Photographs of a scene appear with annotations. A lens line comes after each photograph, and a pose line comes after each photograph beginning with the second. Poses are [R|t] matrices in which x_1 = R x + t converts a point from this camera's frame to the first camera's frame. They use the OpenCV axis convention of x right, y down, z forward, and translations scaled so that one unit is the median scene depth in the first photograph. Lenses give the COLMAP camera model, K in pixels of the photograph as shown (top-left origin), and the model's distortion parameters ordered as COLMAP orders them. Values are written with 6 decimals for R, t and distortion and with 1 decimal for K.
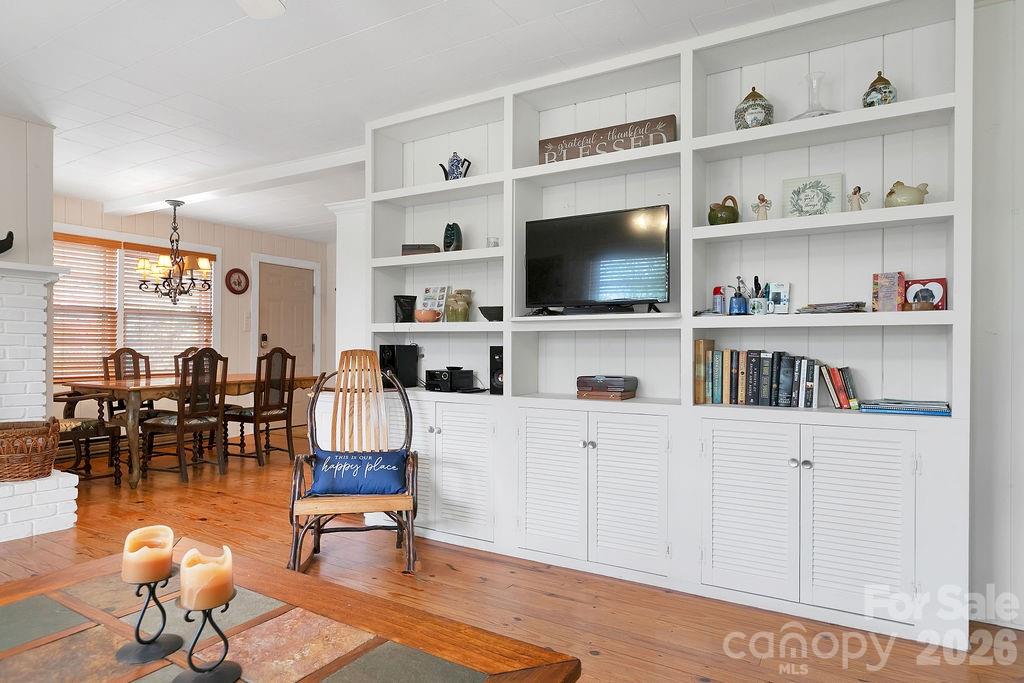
lens RADIAL K [[593.9, 0, 515.5], [0, 593.9, 353.5], [0, 0, 1]] dist [0.001030, -0.002090]
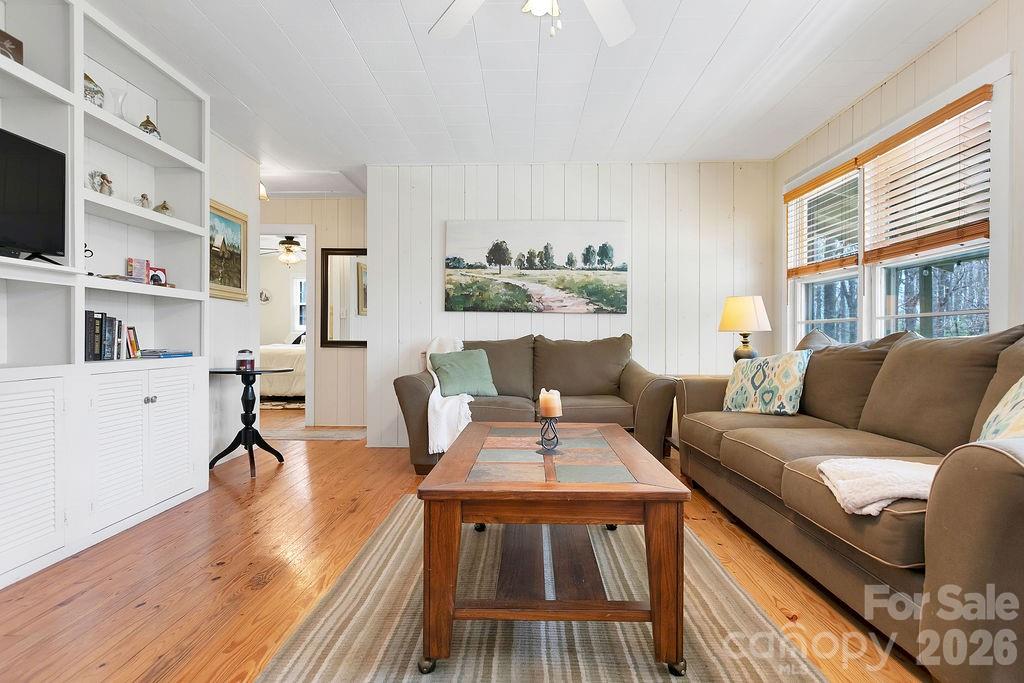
lens RADIAL K [[557.3, 0, 515.4], [0, 557.3, 336.9], [0, 0, 1]] dist [0.010303, 0.001441]
pose [[-0.488274, -0.006173, 0.872669, -0.662745], [0.000466, 0.999973, 0.007334, 0.026150], [-0.872691, 0.003988, -0.488257, 0.608991]]
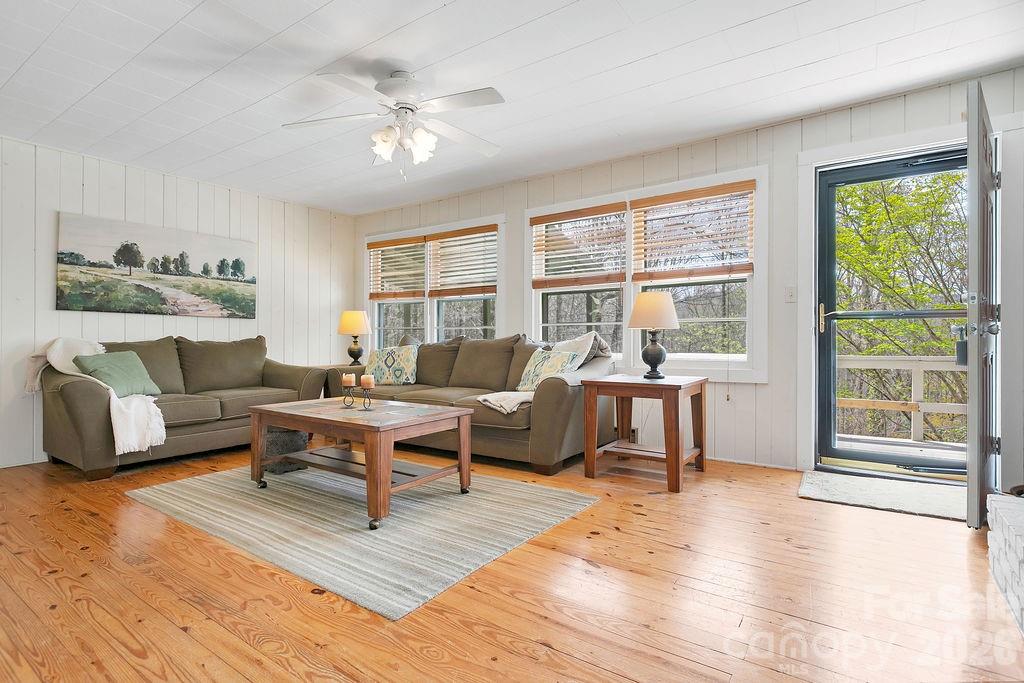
lens RADIAL K [[502.4, 0, 519.0], [0, 502.4, 337.0], [0, 0, 1]] dist [-0.000432, -0.000747]
pose [[-0.997190, -0.010015, 0.074240, -0.501476], [-0.009427, 0.999921, 0.008268, 0.014175], [-0.074317, 0.007545, -0.997206, 1.130782]]
